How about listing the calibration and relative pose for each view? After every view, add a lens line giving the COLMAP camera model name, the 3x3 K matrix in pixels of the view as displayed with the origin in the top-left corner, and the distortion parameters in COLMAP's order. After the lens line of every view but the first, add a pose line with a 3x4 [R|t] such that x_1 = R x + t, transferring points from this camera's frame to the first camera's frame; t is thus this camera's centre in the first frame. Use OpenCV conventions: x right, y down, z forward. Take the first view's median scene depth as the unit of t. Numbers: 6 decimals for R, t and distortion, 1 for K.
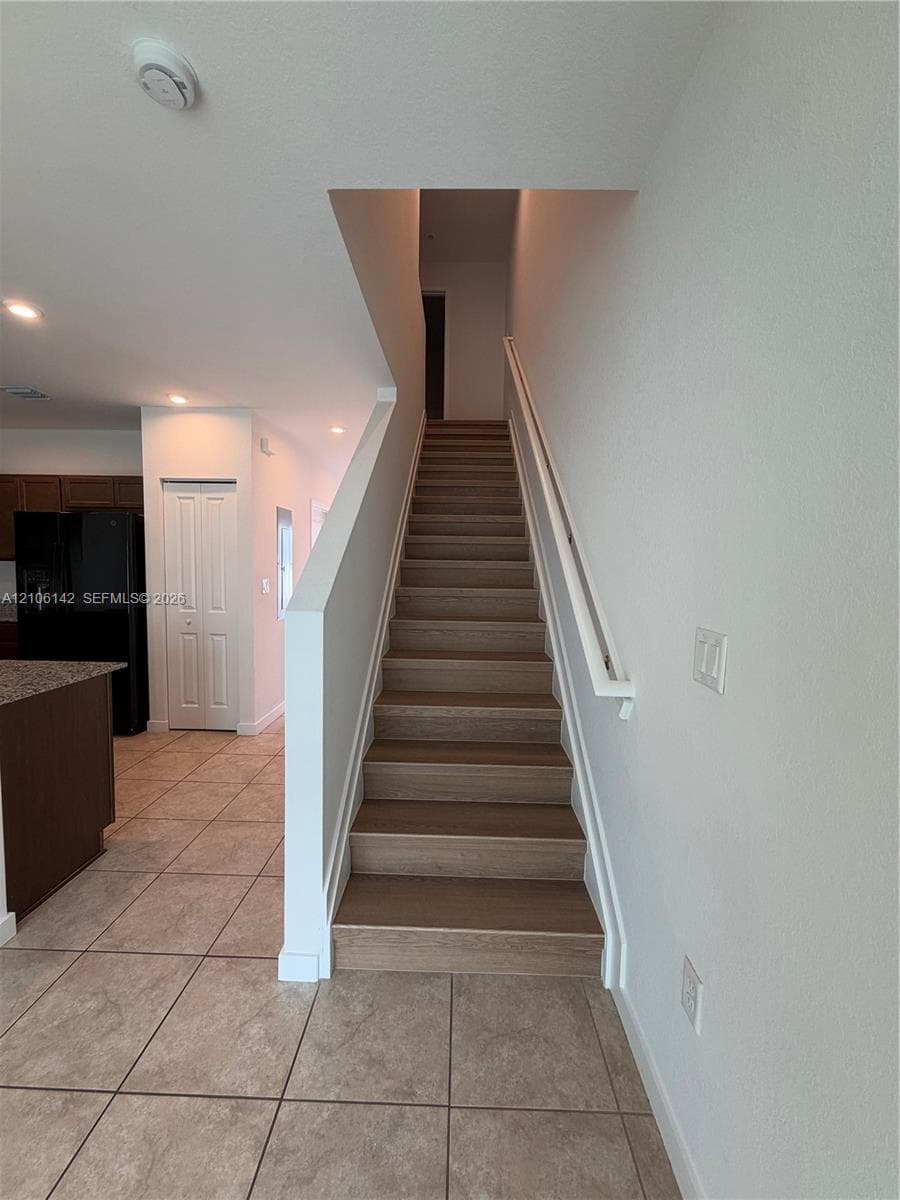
lens RADIAL K [[477.7, 0, 448.2], [0, 477.7, 601.9], [0, 0, 1]] dist [-0.000558, 0.000049]
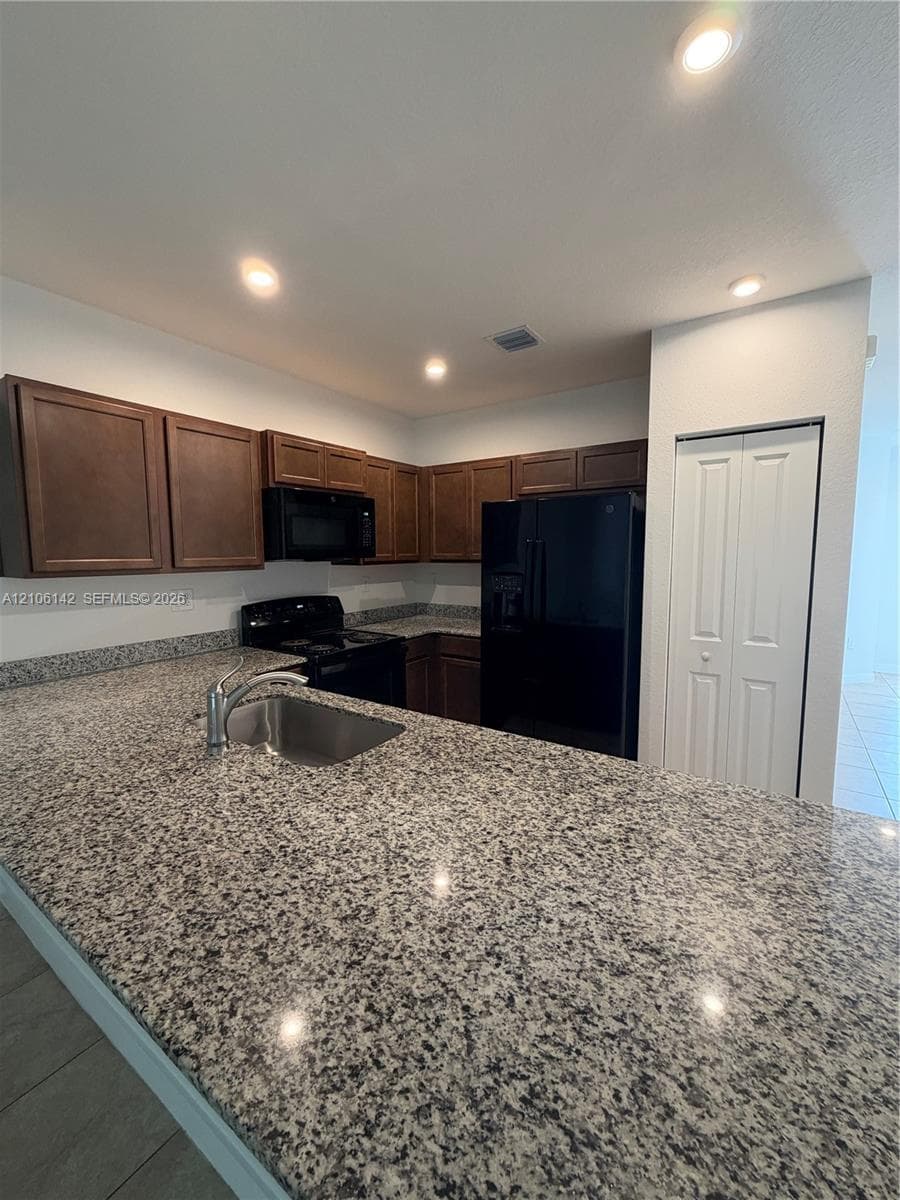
lens RADIAL K [[477.7, 0, 452.0], [0, 477.7, 596.8], [0, 0, 1]] dist [-0.000558, 0.000049]
pose [[0.840252, 0.031146, -0.541301, -0.493110], [-0.028676, 0.999504, 0.012998, -0.037002], [0.541438, 0.004601, 0.840728, 0.281826]]
